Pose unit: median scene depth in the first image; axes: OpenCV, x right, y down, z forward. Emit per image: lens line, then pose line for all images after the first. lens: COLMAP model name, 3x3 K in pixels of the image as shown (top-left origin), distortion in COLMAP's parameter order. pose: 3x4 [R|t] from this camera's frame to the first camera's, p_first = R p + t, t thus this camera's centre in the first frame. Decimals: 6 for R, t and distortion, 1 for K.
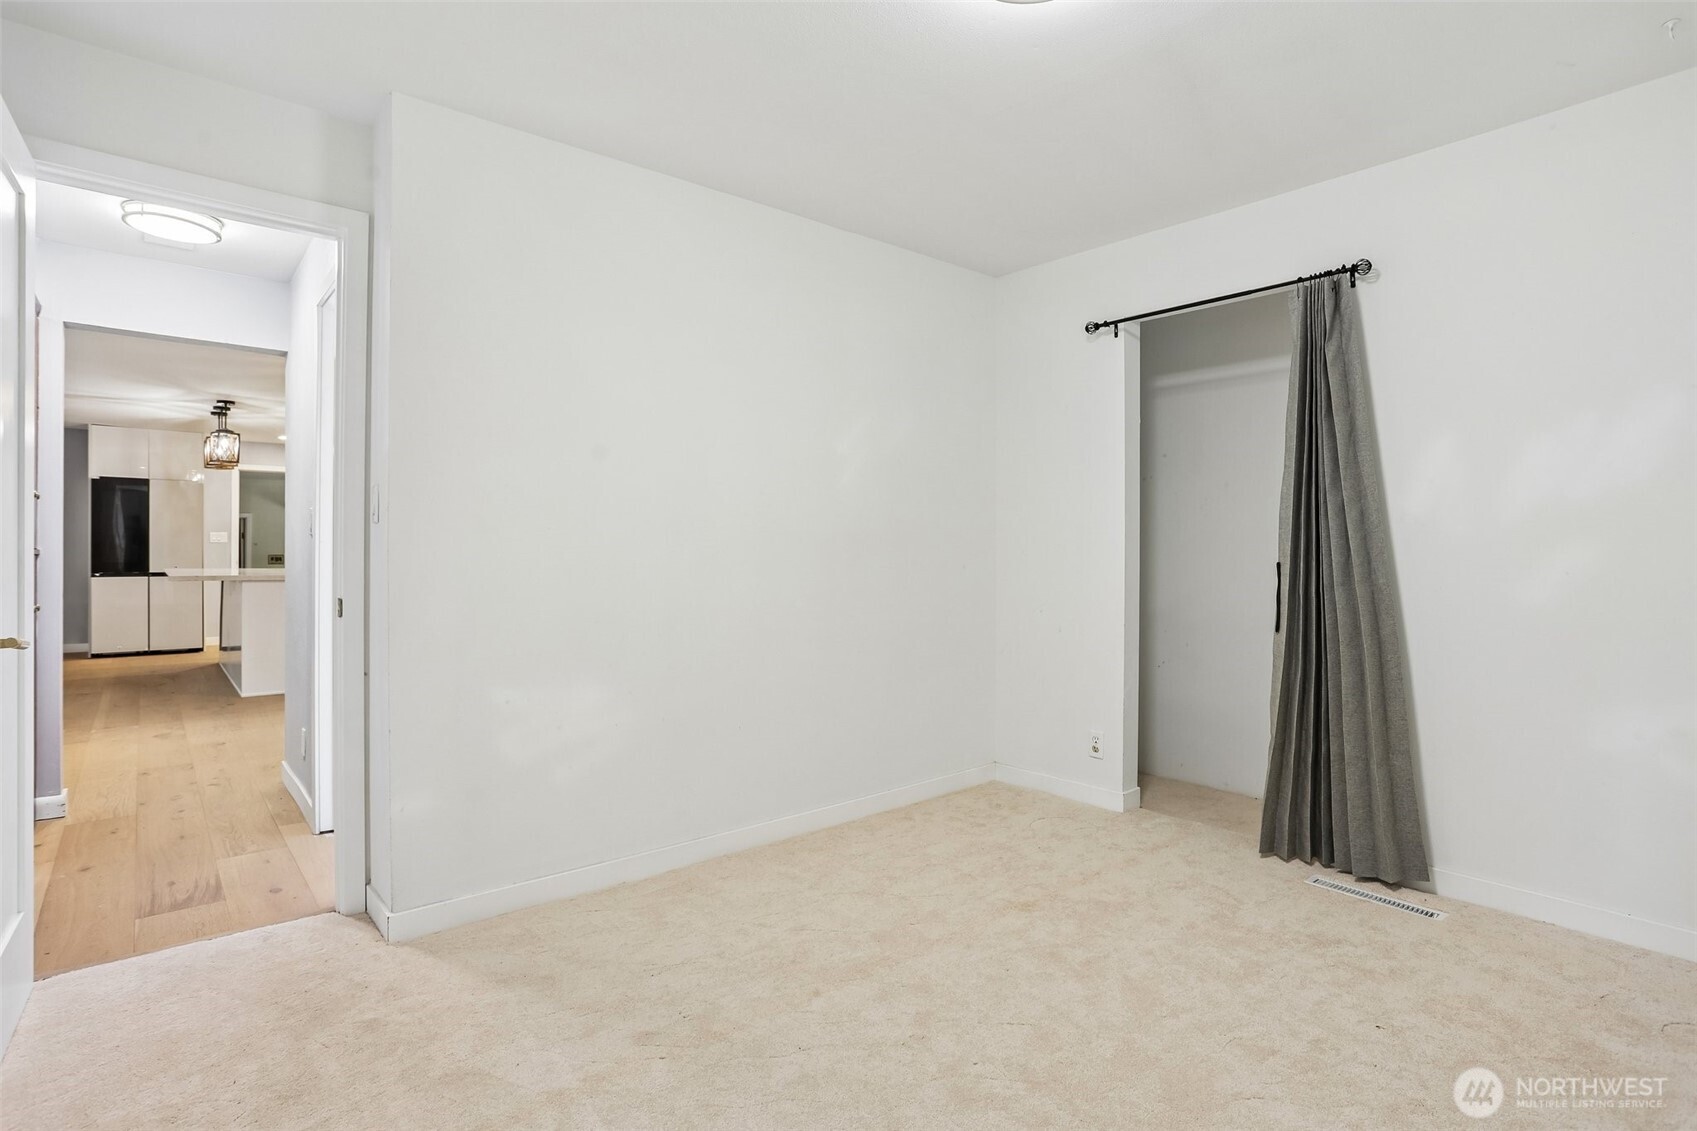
lens RADIAL K [[849.7, 0, 858.3], [0, 849.7, 547.9], [0, 0, 1]] dist [-0.001971, 0.000553]
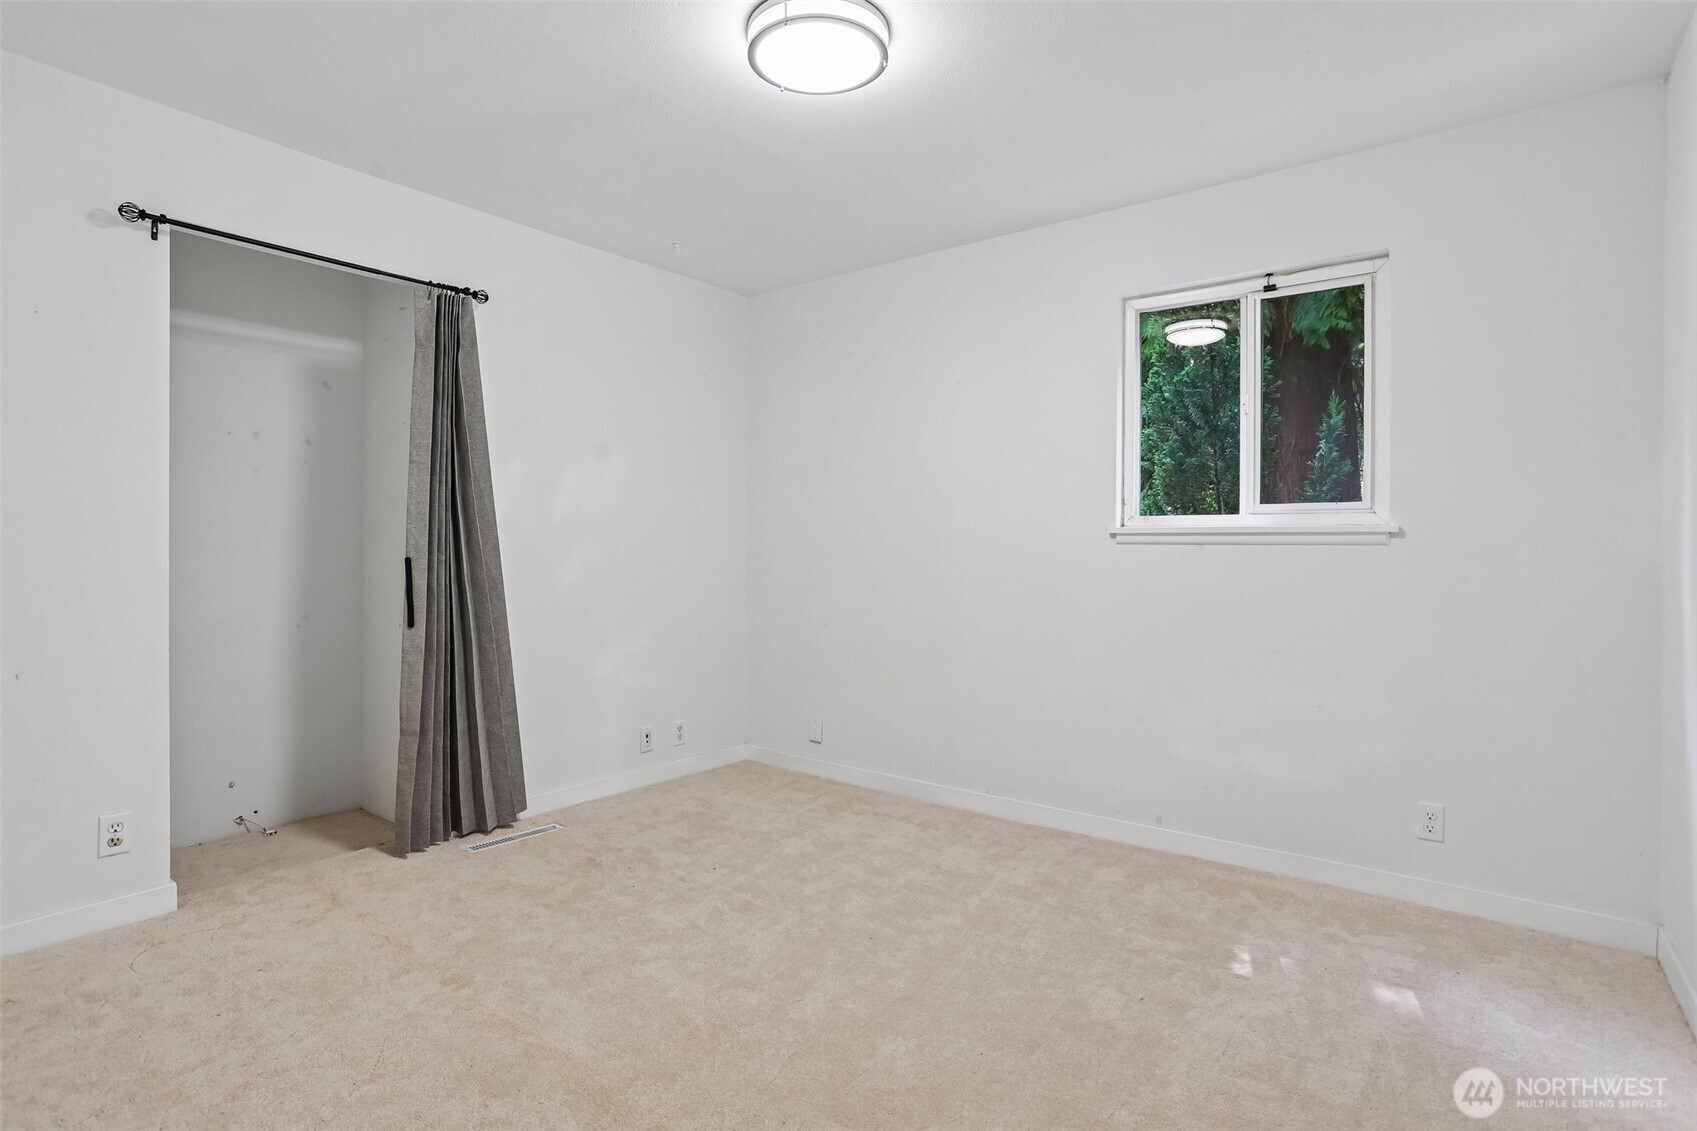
lens RADIAL K [[849.7, 0, 830.4], [0, 849.7, 540.3], [0, 0, 1]] dist [-0.001971, 0.000553]
pose [[-0.152581, 0.006150, 0.988272, -0.581137], [-0.005493, 0.999960, -0.007070, 0.002256], [-0.988276, -0.006507, -0.152541, 0.682570]]
